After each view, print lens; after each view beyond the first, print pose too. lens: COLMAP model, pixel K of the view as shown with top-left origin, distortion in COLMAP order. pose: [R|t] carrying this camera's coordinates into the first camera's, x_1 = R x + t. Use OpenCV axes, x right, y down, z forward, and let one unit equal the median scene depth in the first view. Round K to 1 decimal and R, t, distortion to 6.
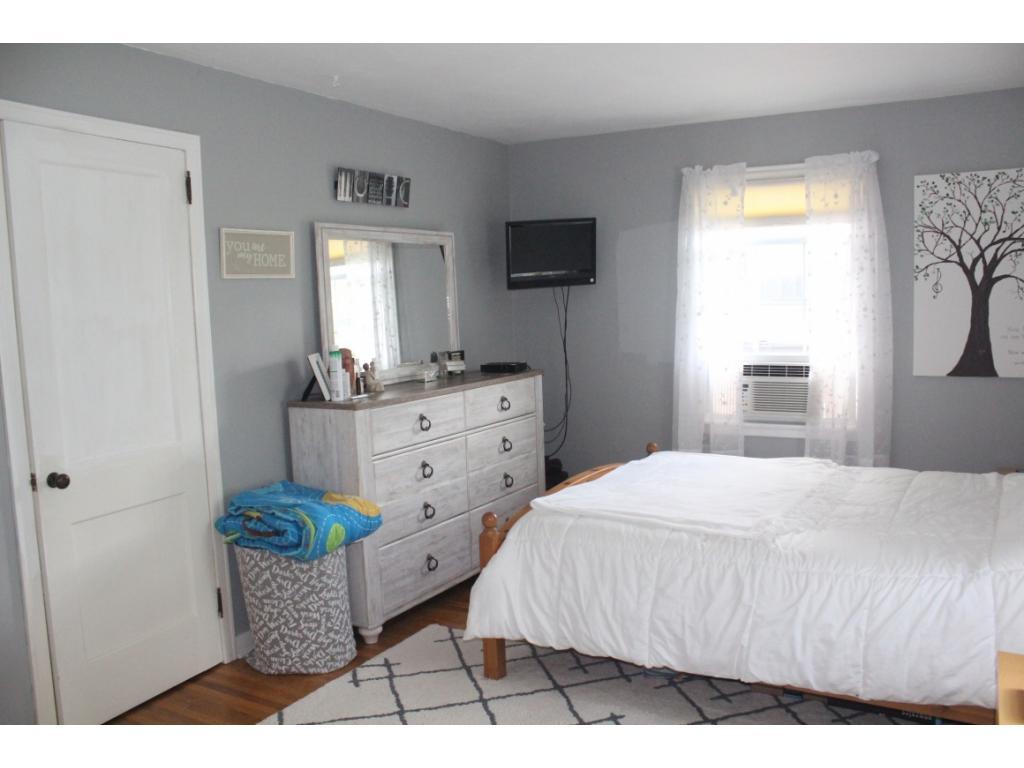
lens RADIAL K [[844.3, 0, 511.1], [0, 844.3, 386.5], [0, 0, 1]] dist [-0.151988, 0.111875]
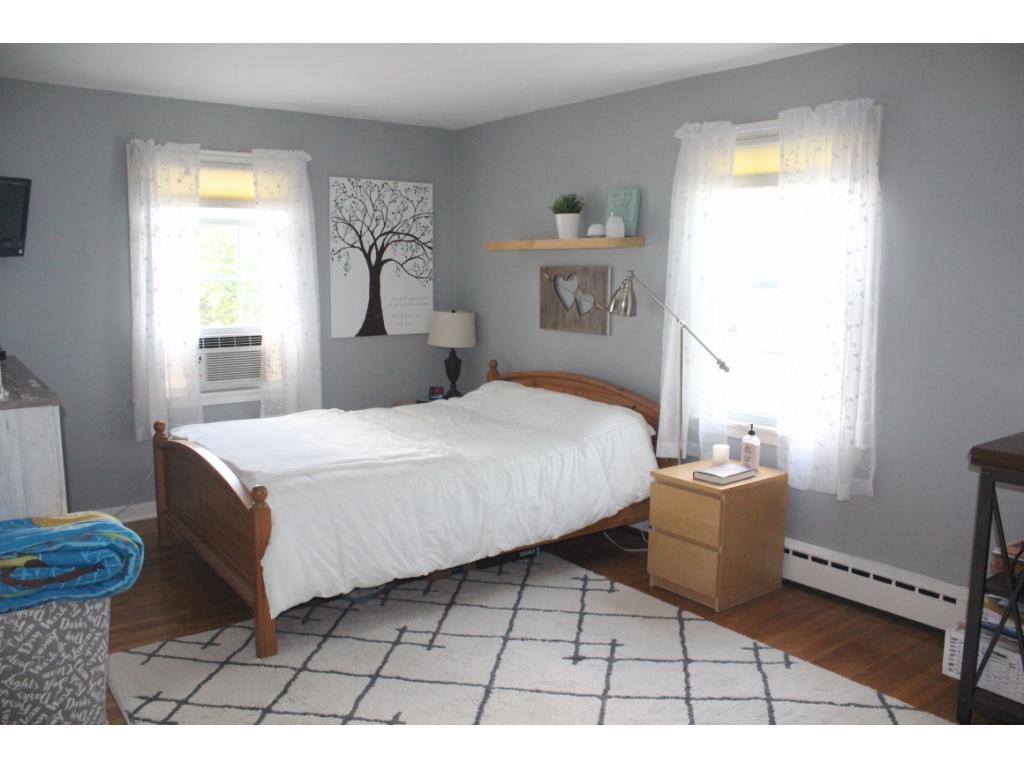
lens RADIAL K [[844.3, 0, 516.5], [0, 844.3, 386.3], [0, 0, 1]] dist [-0.151988, 0.111875]
pose [[0.387266, -0.094178, 0.917145, -0.596864], [0.081201, 0.994388, 0.067822, -0.004423], [-0.918385, 0.048208, 0.392740, 0.263361]]
